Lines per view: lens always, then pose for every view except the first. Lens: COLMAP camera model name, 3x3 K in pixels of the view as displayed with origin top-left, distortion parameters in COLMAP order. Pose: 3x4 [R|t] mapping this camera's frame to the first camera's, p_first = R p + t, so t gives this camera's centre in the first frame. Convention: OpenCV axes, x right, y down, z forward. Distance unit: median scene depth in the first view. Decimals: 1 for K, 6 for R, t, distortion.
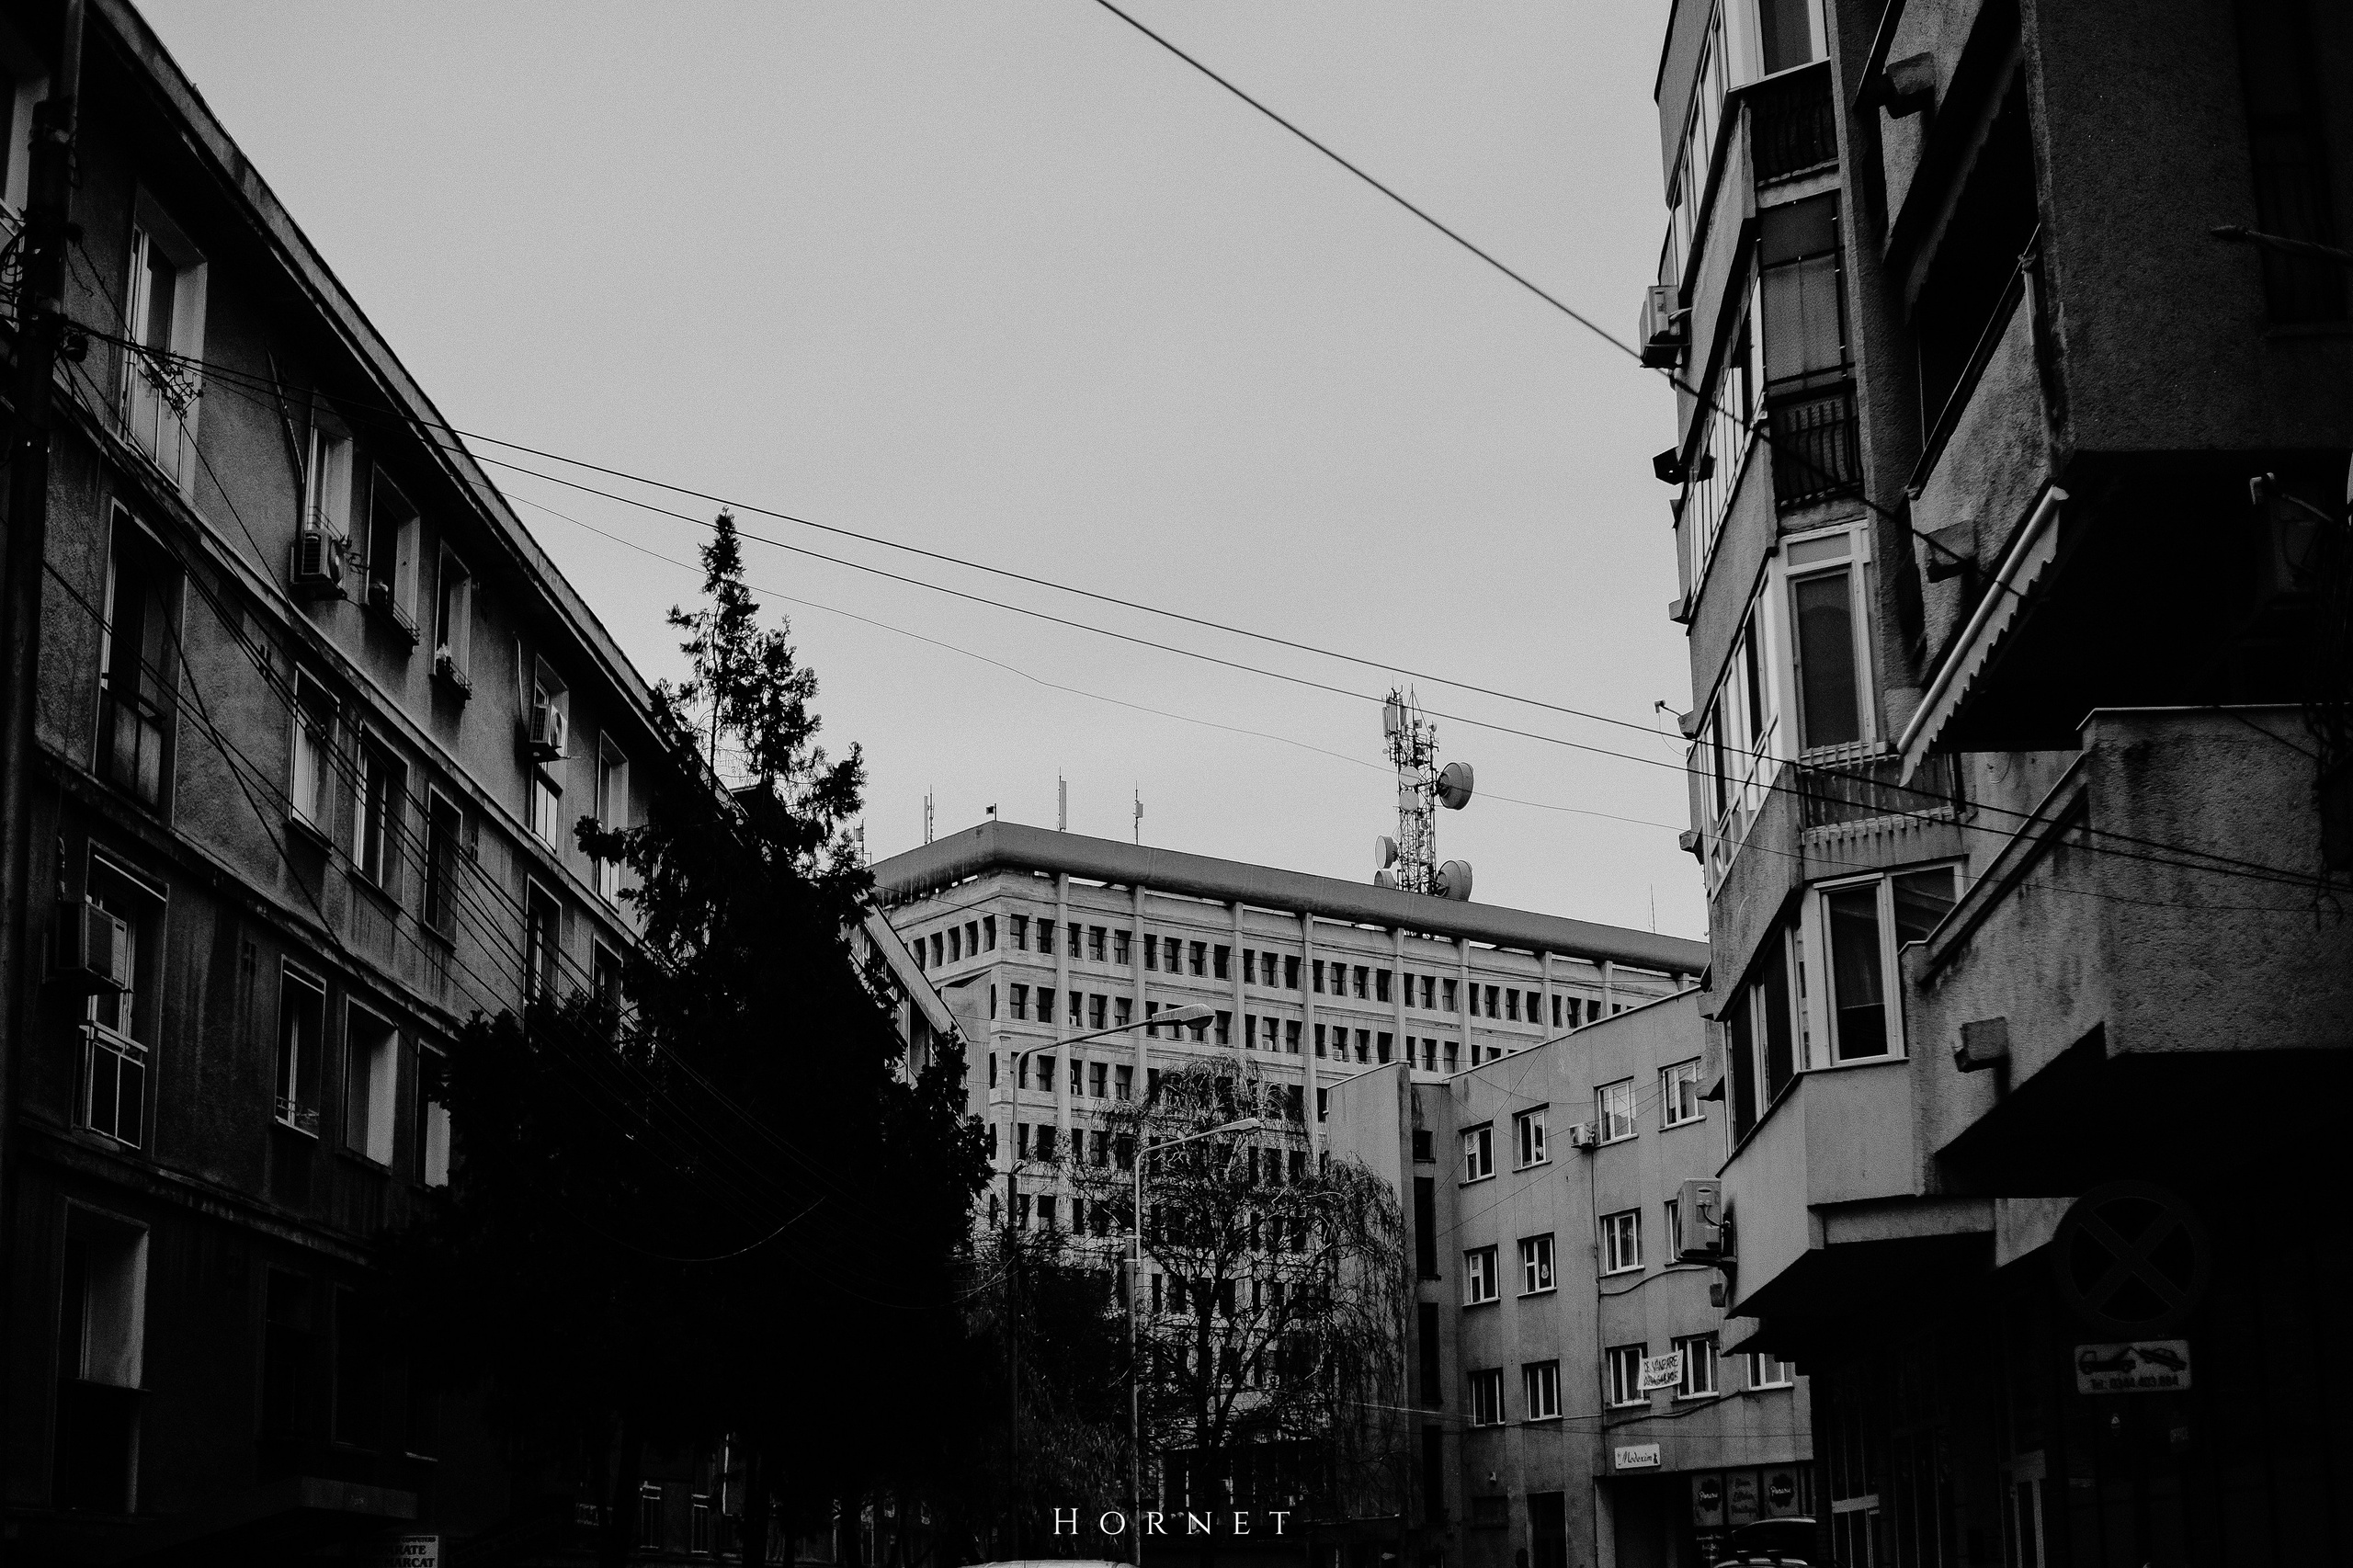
lens RADIAL K [[3374.8, 0, 1176.5], [0, 3374.8, 784.0], [0, 0, 1]] dist [-0.133696, 0.071387]
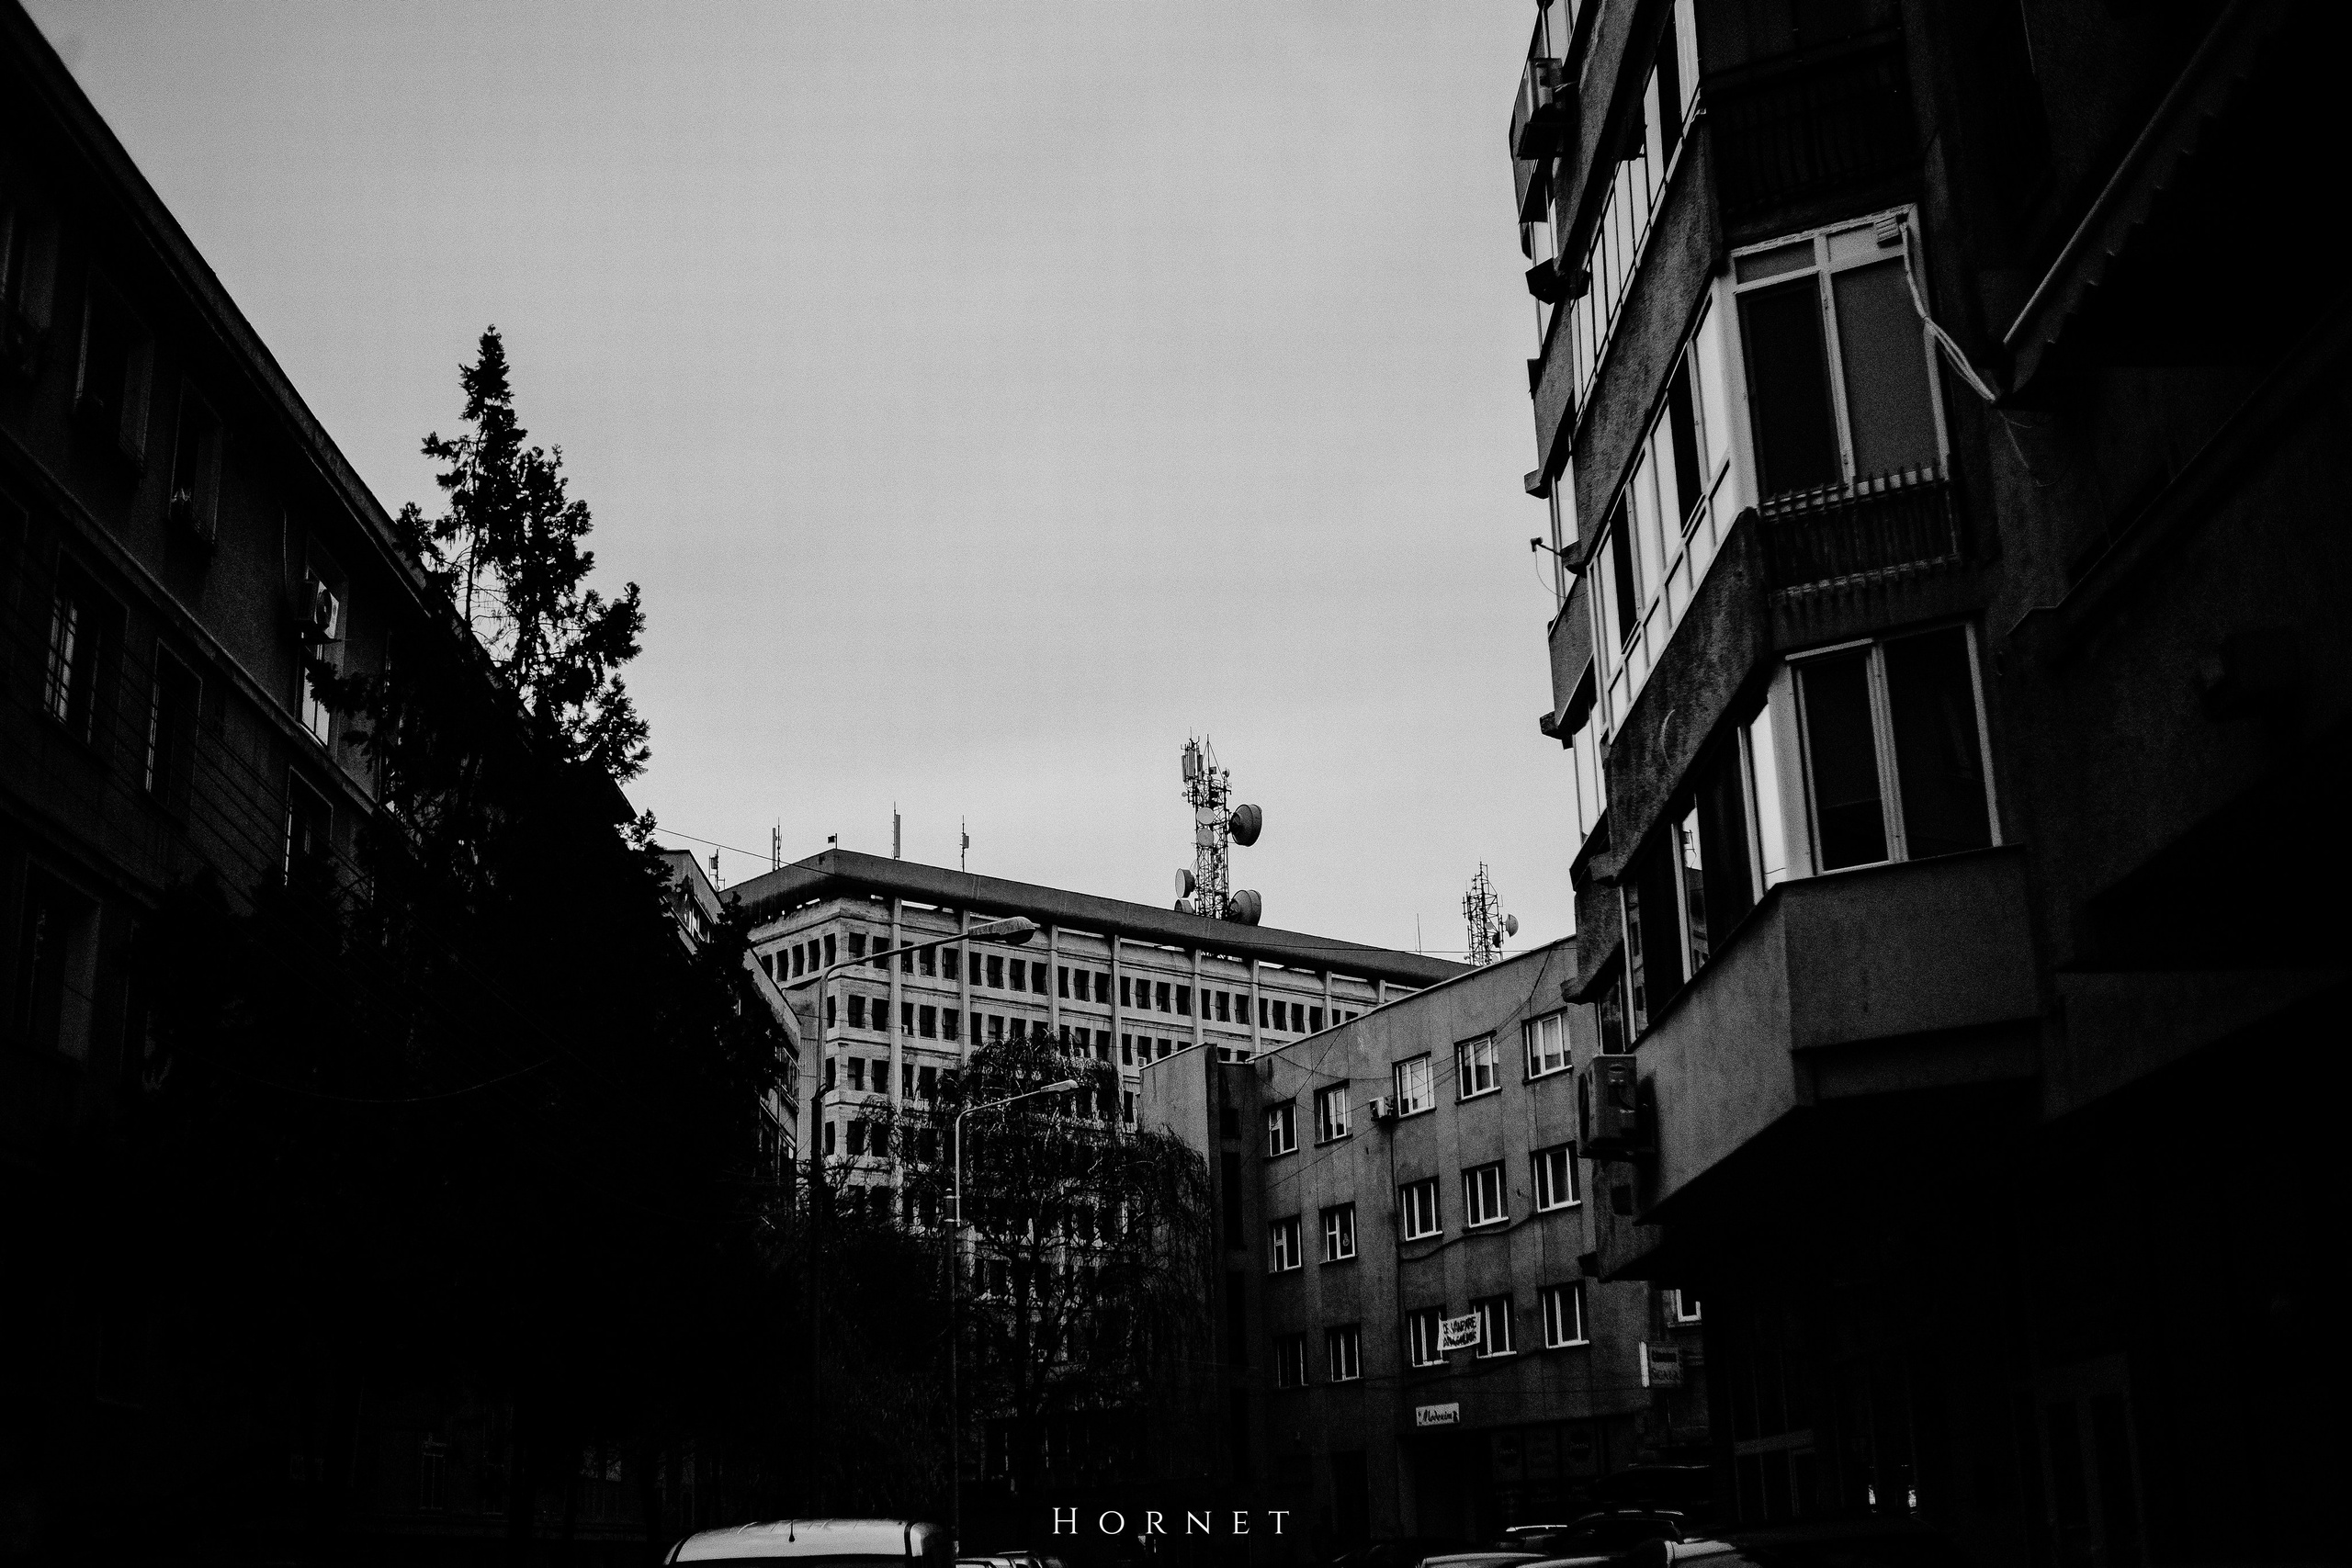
lens RADIAL K [[2615.1, 0, 1143.2], [0, 2615.1, 776.0], [0, 0, 1]] dist [-0.131814, 0.163320]
pose [[0.998527, 0.004356, 0.054078, 0.001198], [-0.001531, 0.998636, -0.052182, 0.042815], [-0.054231, 0.052023, 0.997172, 0.182441]]
